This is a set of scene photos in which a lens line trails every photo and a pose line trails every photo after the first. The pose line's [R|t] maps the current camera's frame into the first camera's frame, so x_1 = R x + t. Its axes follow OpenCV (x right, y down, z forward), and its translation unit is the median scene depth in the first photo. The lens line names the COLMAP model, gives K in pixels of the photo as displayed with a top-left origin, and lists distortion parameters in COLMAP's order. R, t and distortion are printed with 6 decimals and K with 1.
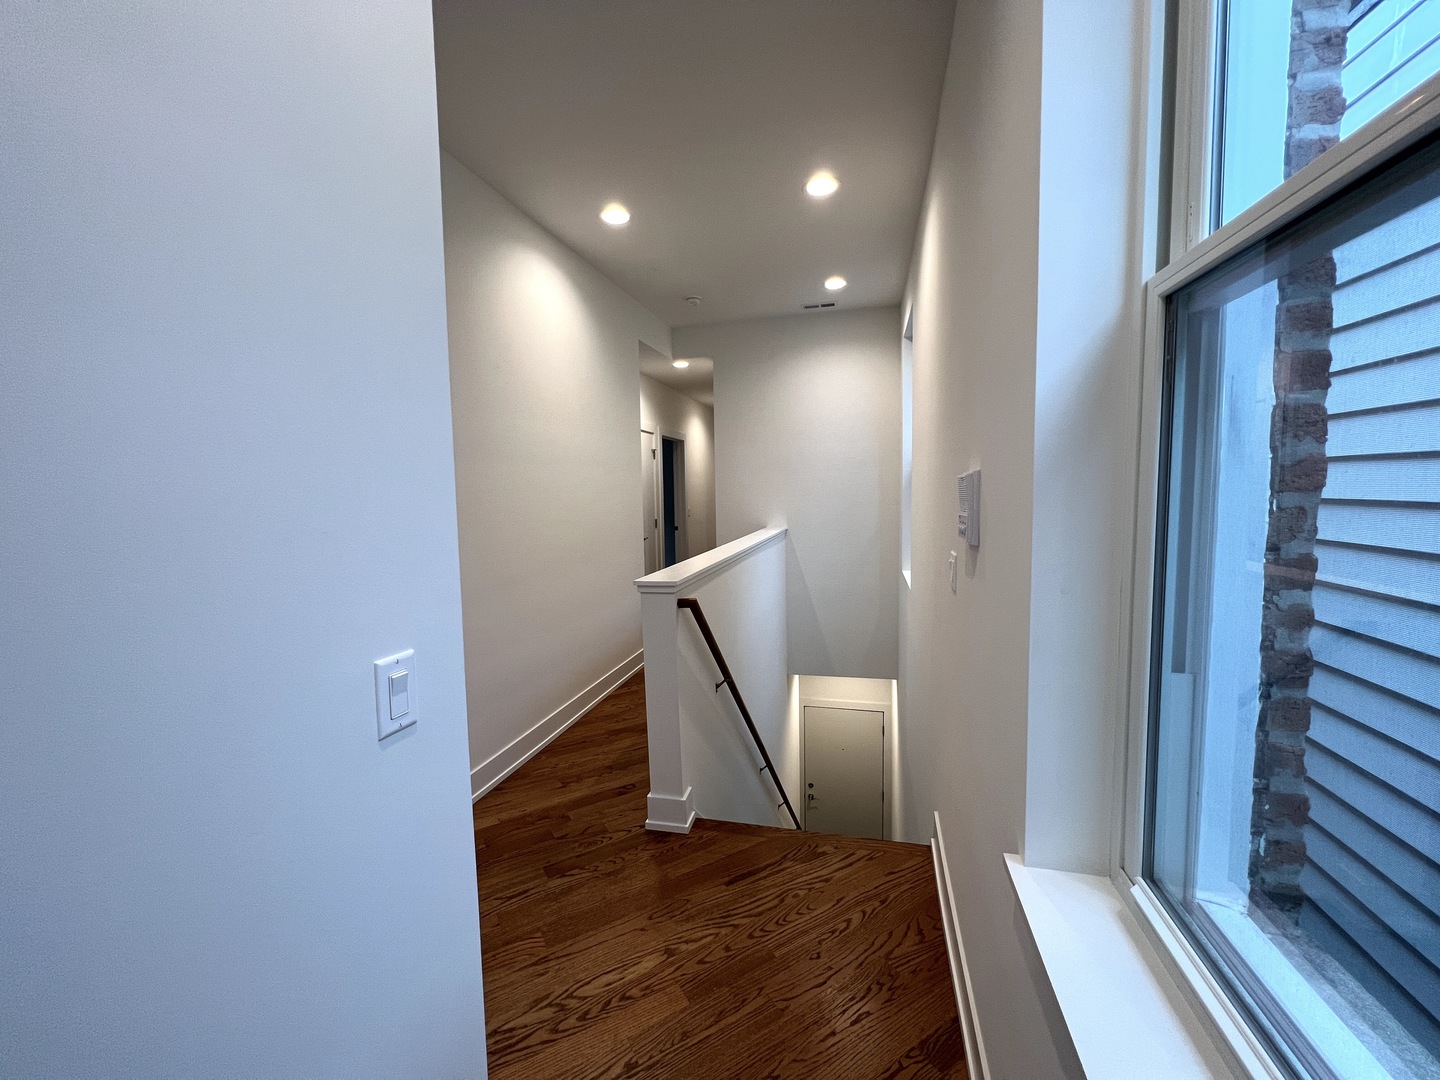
lens RADIAL K [[572.3, 0, 718.8], [0, 572.3, 538.5], [0, 0, 1]] dist [-0.004839, 0.000828]
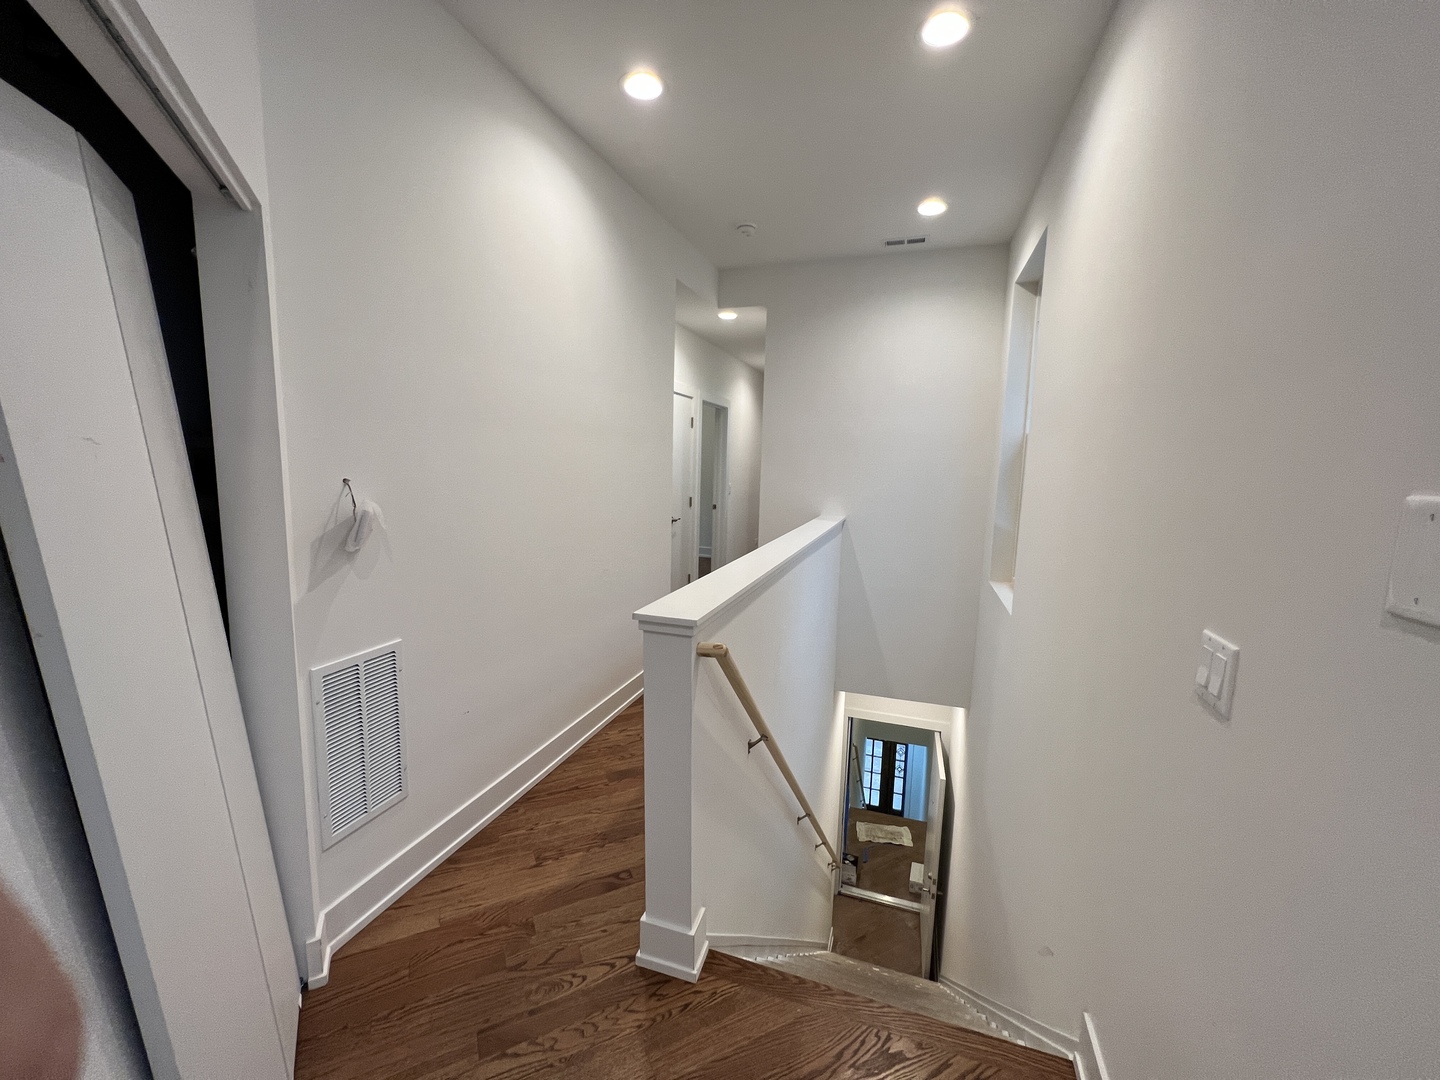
lens RADIAL K [[572.3, 0, 721.5], [0, 572.3, 536.3], [0, 0, 1]] dist [-0.004839, 0.000828]
pose [[0.996372, 0.054048, -0.065743, -0.005524], [-0.050901, 0.997518, 0.048648, -0.041338], [0.068209, -0.045125, 0.996650, 0.275648]]
